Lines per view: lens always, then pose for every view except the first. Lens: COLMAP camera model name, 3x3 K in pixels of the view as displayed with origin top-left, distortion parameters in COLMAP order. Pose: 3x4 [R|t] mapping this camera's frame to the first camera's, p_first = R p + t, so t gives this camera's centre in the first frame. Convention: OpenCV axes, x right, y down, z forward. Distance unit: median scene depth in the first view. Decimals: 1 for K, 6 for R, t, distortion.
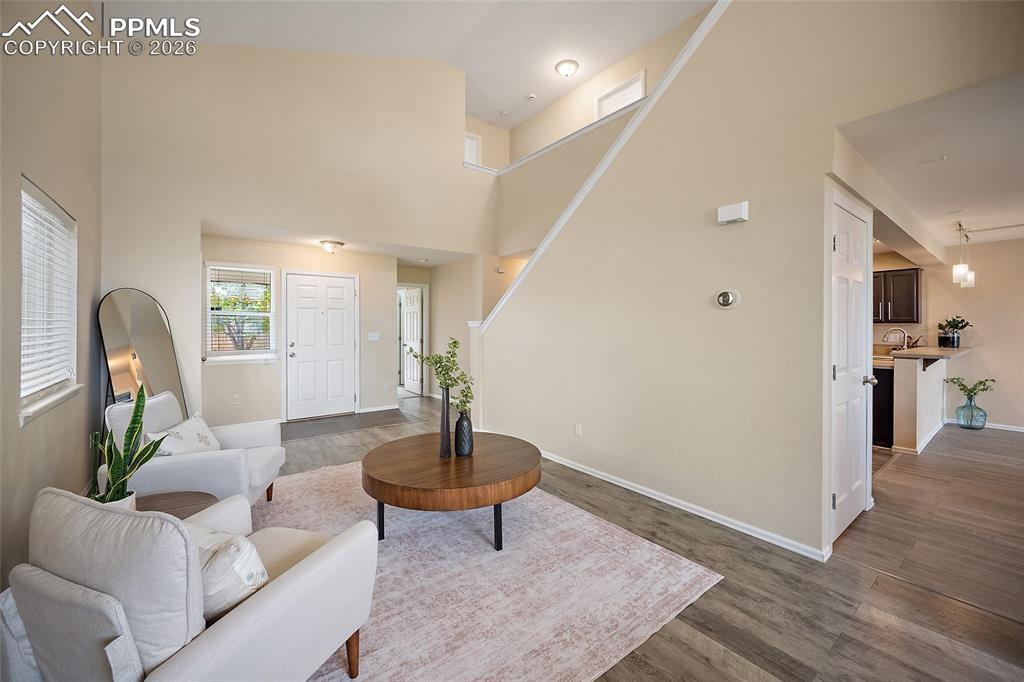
lens RADIAL K [[466.5, 0, 551.7], [0, 466.5, 329.3], [0, 0, 1]] dist [0.013055, 0.000115]
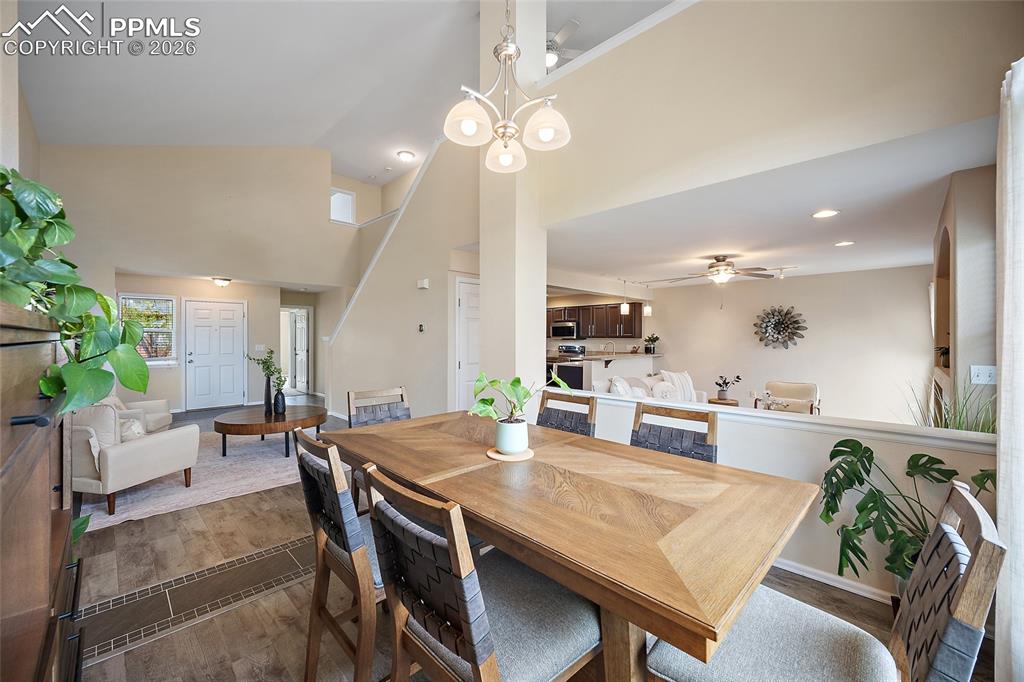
lens RADIAL K [[407.1, 0, 512.0], [0, 407.1, 341.0], [0, 0, 1]] dist [0.000753, 0.000080]
pose [[0.991030, 0.000307, 0.133636, 0.202154], [-0.000432, 0.999999, 0.000906, -0.005222], [-0.133636, -0.000956, 0.991030, -0.277675]]
